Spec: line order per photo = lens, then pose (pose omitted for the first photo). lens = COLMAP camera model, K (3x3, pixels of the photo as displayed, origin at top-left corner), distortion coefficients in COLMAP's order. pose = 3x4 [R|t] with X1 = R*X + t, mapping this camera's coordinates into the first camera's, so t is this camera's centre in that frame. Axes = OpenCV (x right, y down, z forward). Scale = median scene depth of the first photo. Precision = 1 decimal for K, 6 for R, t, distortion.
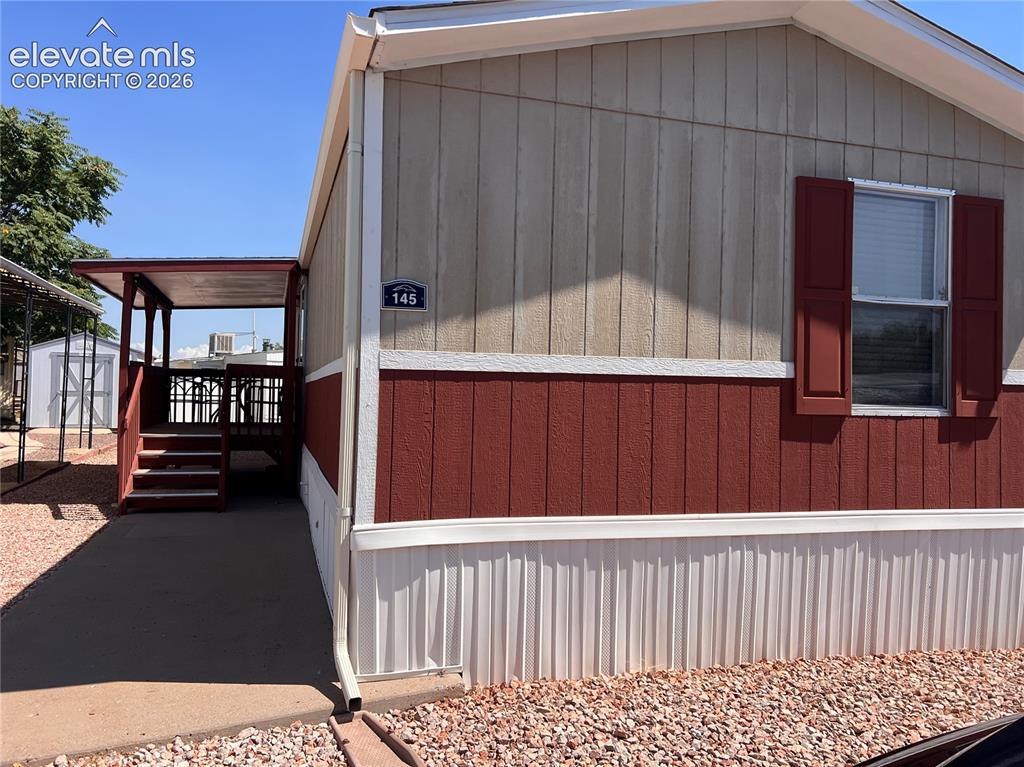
lens RADIAL K [[774.3, 0, 516.4], [0, 774.3, 384.5], [0, 0, 1]] dist [0.047604, -0.056595]
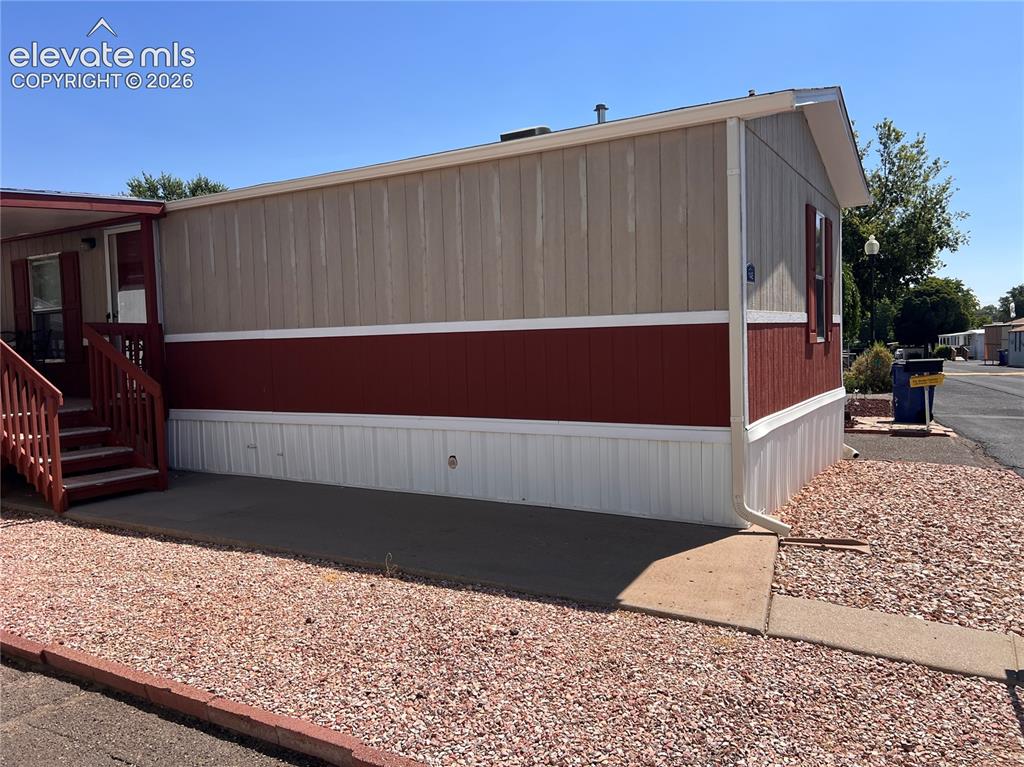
lens RADIAL K [[774.3, 0, 516.4], [0, 774.3, 384.5], [0, 0, 1]] dist [0.047604, -0.056595]
pose [[0.741504, -0.076513, 0.666572, -1.517820], [0.030082, 0.996269, 0.080893, -0.036167], [-0.670274, -0.039931, 0.741038, 0.180230]]
